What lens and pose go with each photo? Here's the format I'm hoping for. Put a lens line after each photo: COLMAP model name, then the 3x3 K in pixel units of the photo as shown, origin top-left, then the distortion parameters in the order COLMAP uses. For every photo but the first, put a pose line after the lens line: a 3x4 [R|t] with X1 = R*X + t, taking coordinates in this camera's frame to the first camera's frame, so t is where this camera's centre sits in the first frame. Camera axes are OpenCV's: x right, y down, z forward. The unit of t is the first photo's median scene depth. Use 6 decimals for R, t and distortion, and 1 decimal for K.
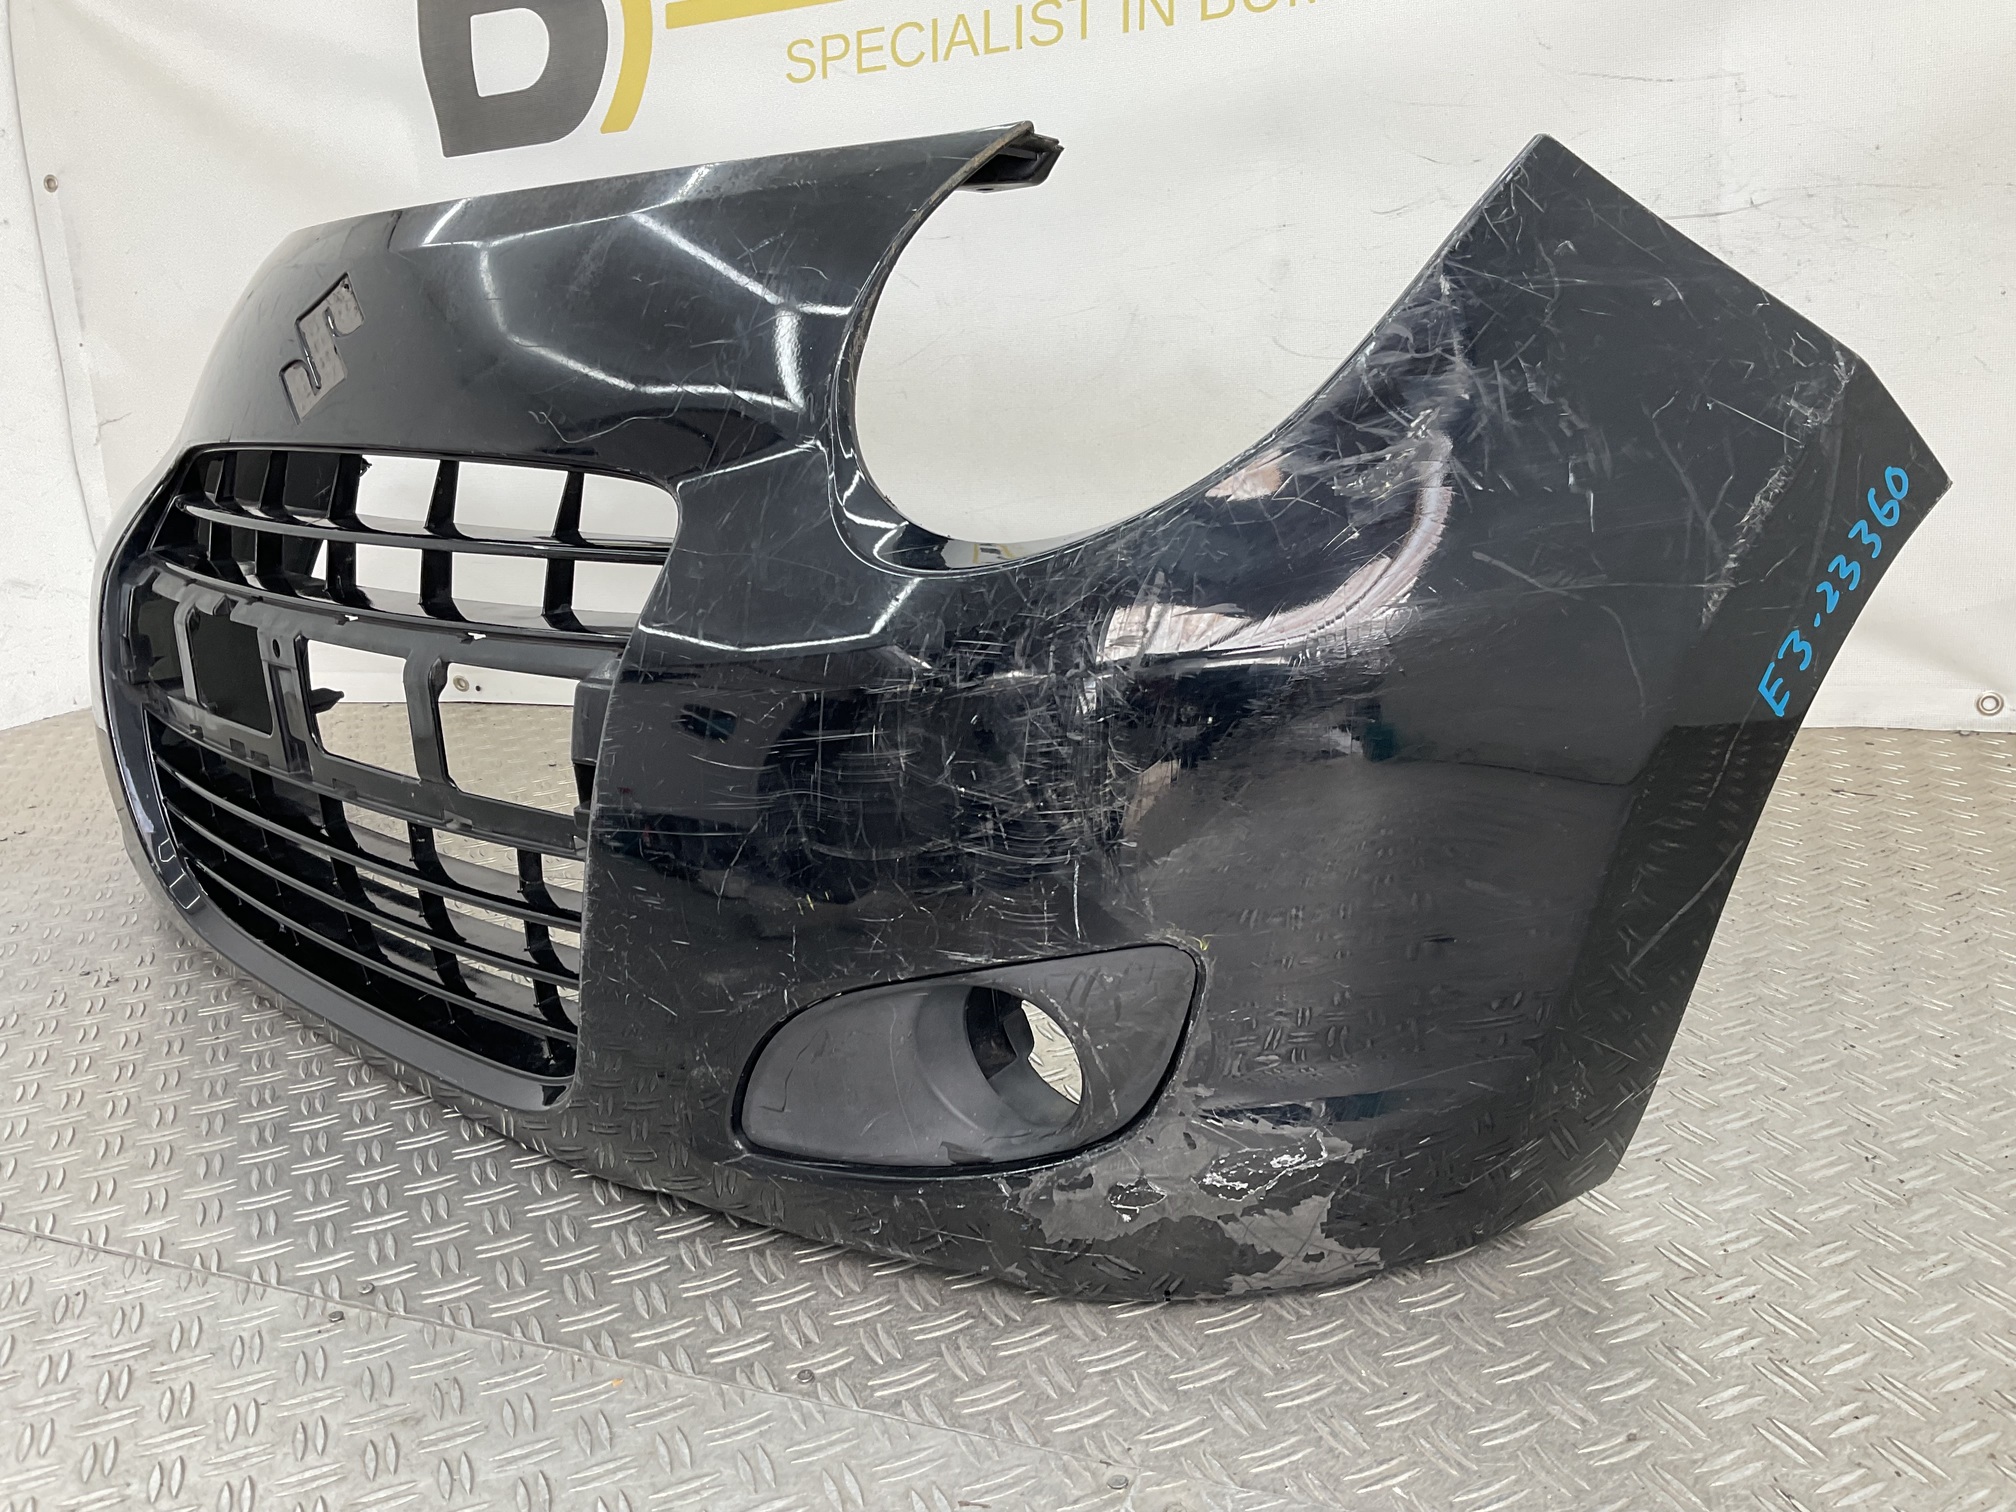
lens RADIAL K [[1664.1, 0, 985.4], [0, 1664.1, 746.4], [0, 0, 1]] dist [0.077896, -0.144772]
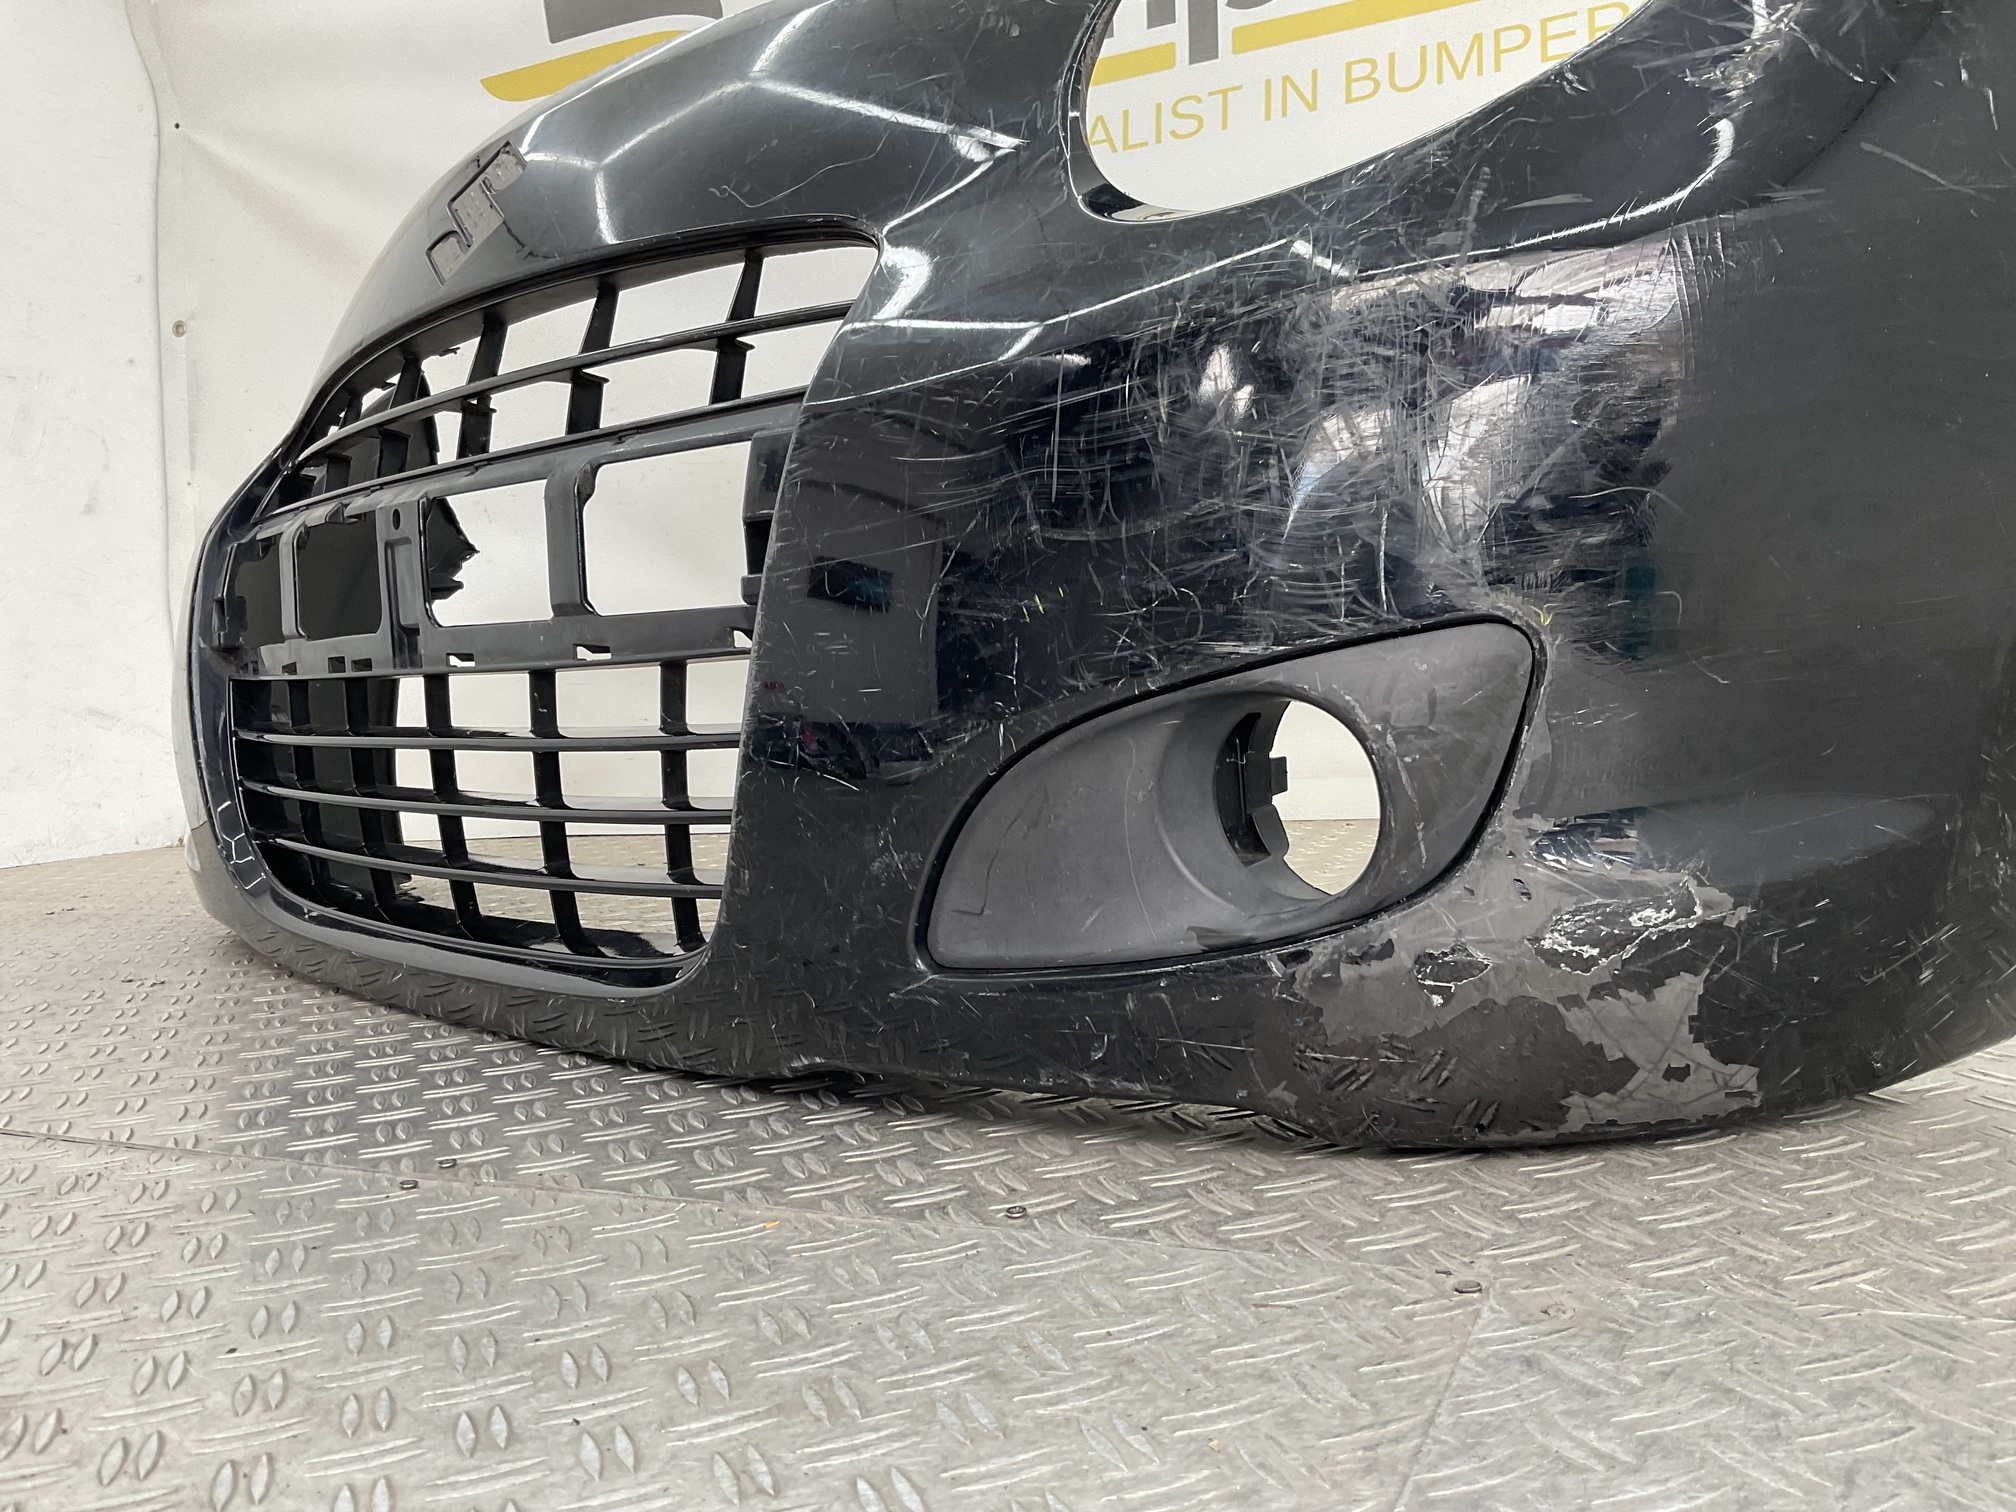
lens RADIAL K [[1664.1, 0, 987.0], [0, 1664.1, 751.2], [0, 0, 1]] dist [0.077896, -0.144772]
pose [[0.999380, 0.020458, -0.028664, -0.104579], [-0.025781, 0.979502, -0.199780, 0.325808], [0.023990, 0.200395, 0.979421, 0.204289]]
